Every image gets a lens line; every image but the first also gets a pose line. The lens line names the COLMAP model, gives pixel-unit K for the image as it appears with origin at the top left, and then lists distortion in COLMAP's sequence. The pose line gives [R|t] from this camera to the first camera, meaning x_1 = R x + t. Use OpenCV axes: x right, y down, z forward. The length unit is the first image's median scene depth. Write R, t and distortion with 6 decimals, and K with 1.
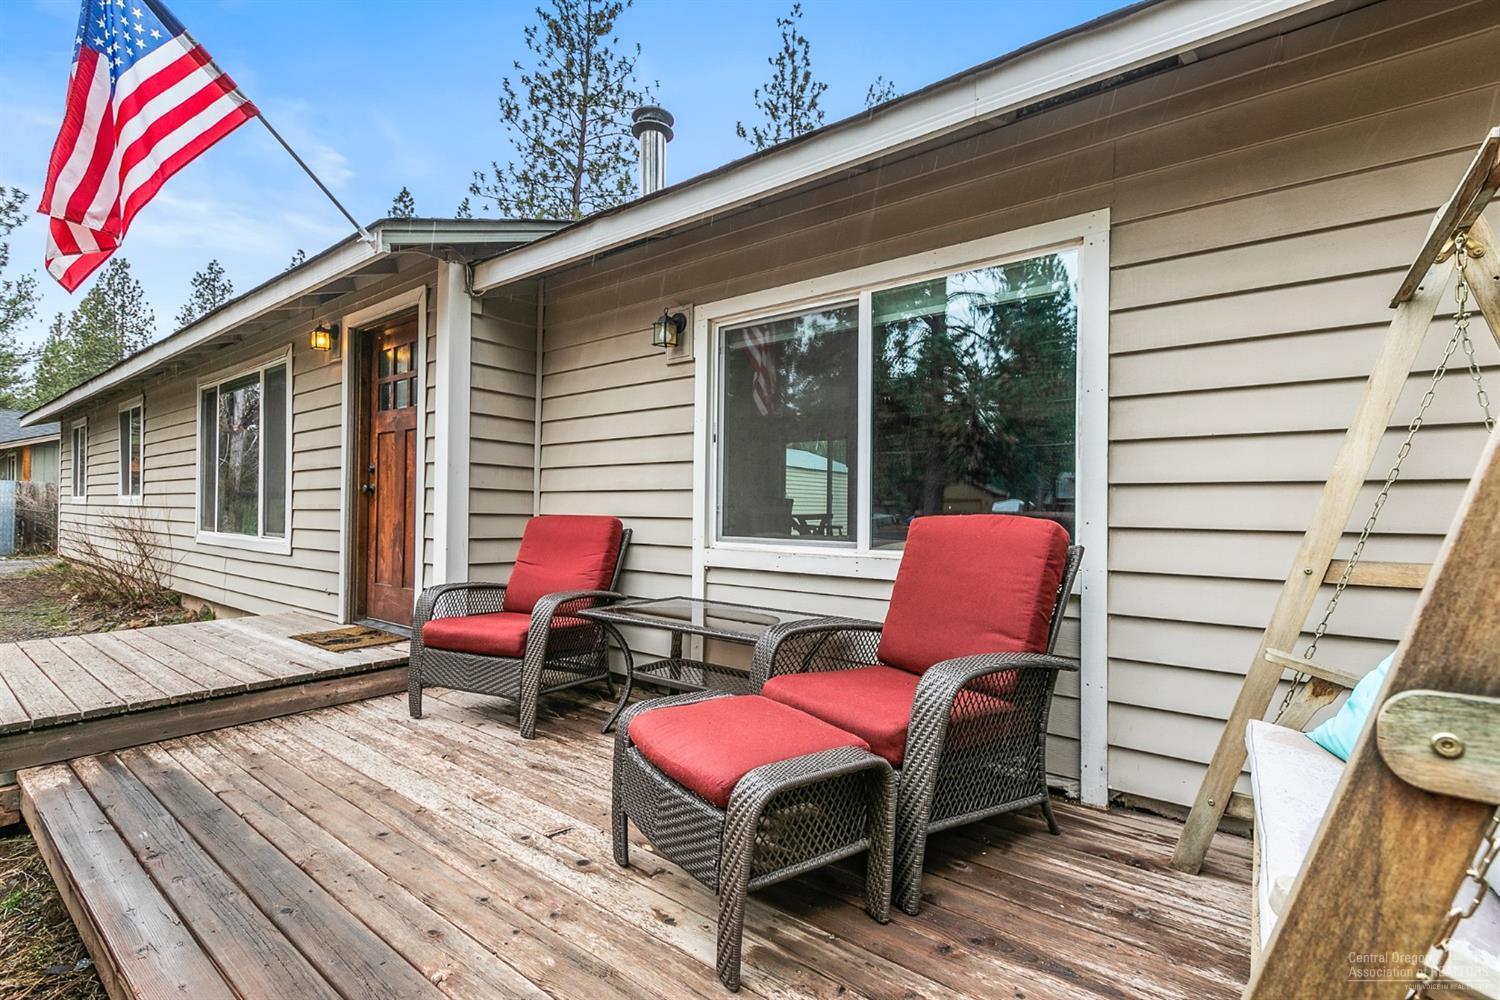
lens RADIAL K [[642.6, 0, 751.1], [0, 642.6, 494.6], [0, 0, 1]] dist [0.002033, 0.000160]
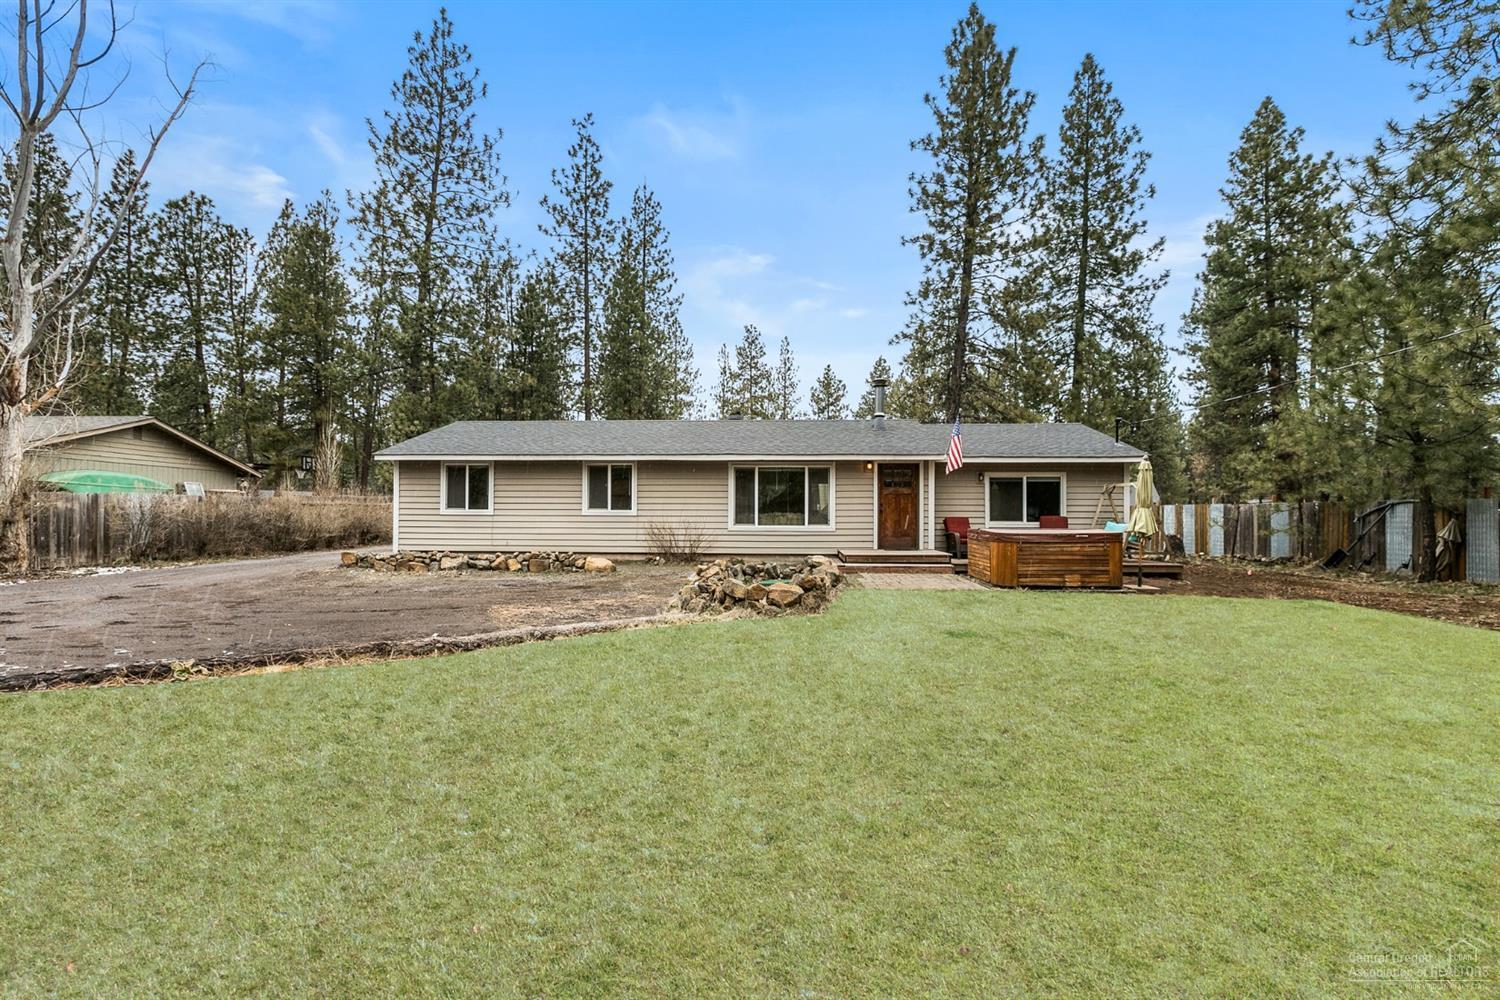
lens RADIAL K [[642.6, 0, 753.9], [0, 642.6, 500.5], [0, 0, 1]] dist [0.002033, 0.000160]
pose [[0.808706, 0.013234, 0.588064, -2.727303], [-0.001310, 0.999785, -0.020697, 0.009557], [-0.588211, 0.015967, 0.808549, -1.158945]]
